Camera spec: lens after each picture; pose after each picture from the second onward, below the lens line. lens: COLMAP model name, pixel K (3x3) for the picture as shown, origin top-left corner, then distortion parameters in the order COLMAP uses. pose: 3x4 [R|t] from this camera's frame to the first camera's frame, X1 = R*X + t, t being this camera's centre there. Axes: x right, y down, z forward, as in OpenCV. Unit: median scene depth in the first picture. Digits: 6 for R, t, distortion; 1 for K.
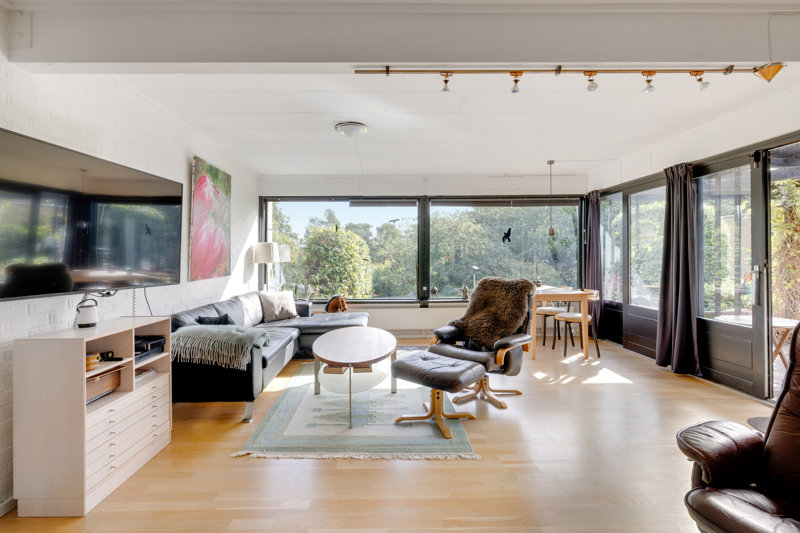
lens RADIAL K [[383.9, 0, 397.2], [0, 383.9, 256.1], [0, 0, 1]] dist [-0.001703, 0.000836]
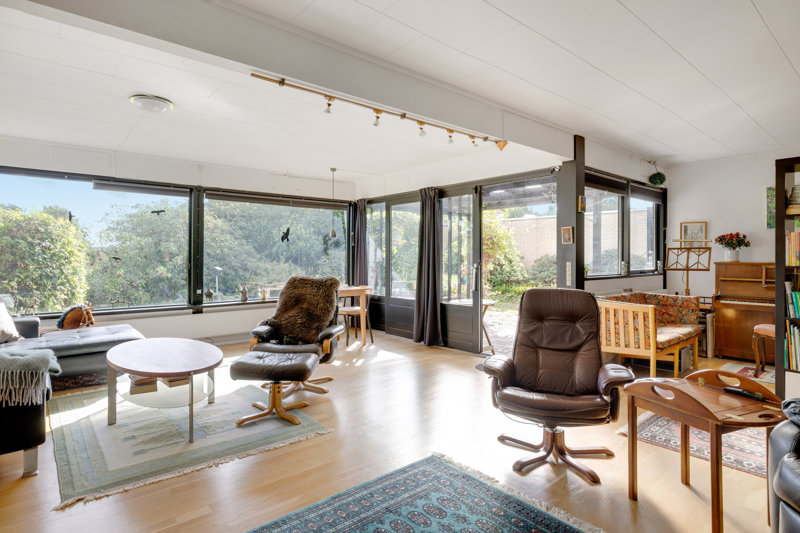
lens RADIAL K [[434.1, 0, 400.4], [0, 434.1, 255.9], [0, 0, 1]] dist [0.001796, 0.000935]
pose [[0.767947, 0.008705, 0.640455, -0.305307], [-0.008408, 0.999958, -0.003509, 0.003018], [-0.640459, -0.002690, 0.767988, -0.083507]]
